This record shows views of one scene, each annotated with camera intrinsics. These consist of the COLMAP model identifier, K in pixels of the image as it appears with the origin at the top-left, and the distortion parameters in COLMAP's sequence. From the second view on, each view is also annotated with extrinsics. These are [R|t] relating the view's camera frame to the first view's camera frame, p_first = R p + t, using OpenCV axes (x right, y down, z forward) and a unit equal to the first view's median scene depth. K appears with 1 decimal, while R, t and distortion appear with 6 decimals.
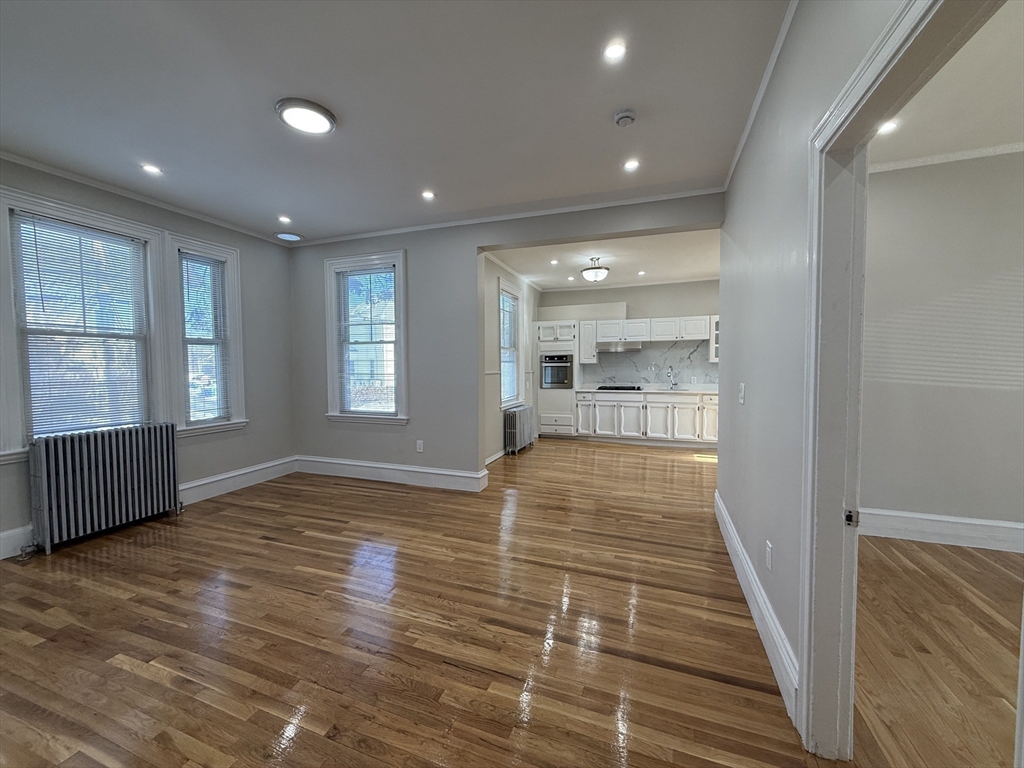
lens RADIAL K [[409.3, 0, 509.5], [0, 409.3, 379.9], [0, 0, 1]] dist [-0.001176, -0.000001]
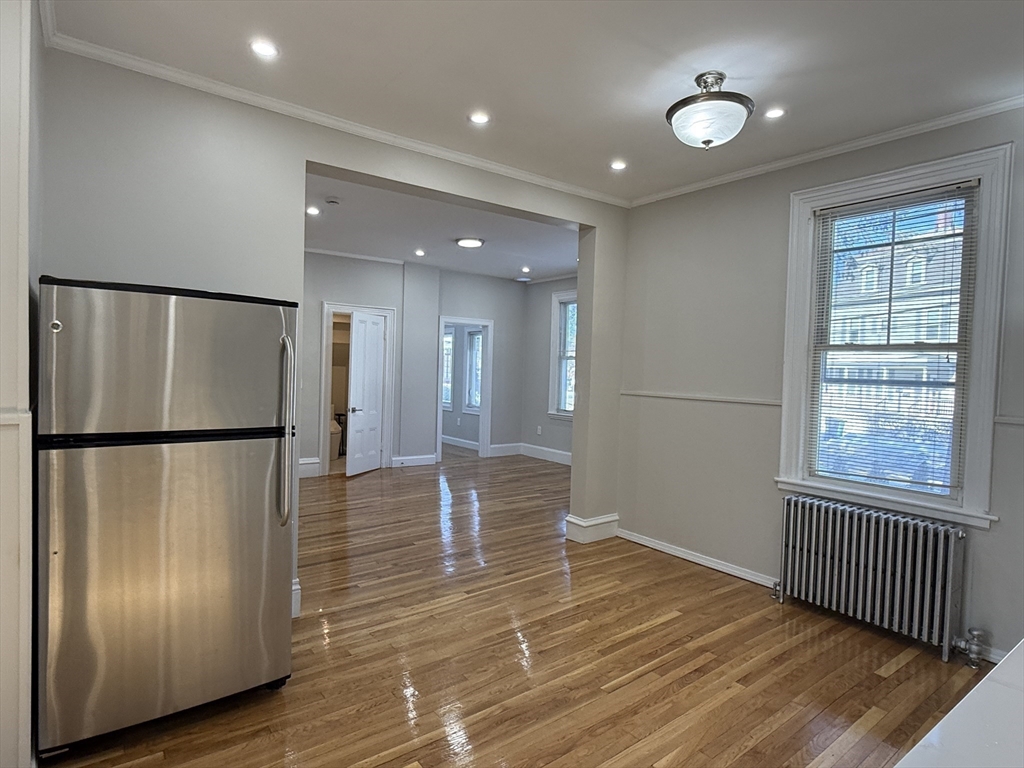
lens RADIAL K [[570.6, 0, 512.0], [0, 570.6, 384.0], [0, 0, 1]] dist [0.000013, 0.000098]
pose [[-0.530866, 0.017896, -0.847267, 1.065218], [-0.058325, 0.996635, 0.057595, -0.093281], [0.845447, 0.079992, -0.528035, 1.716359]]
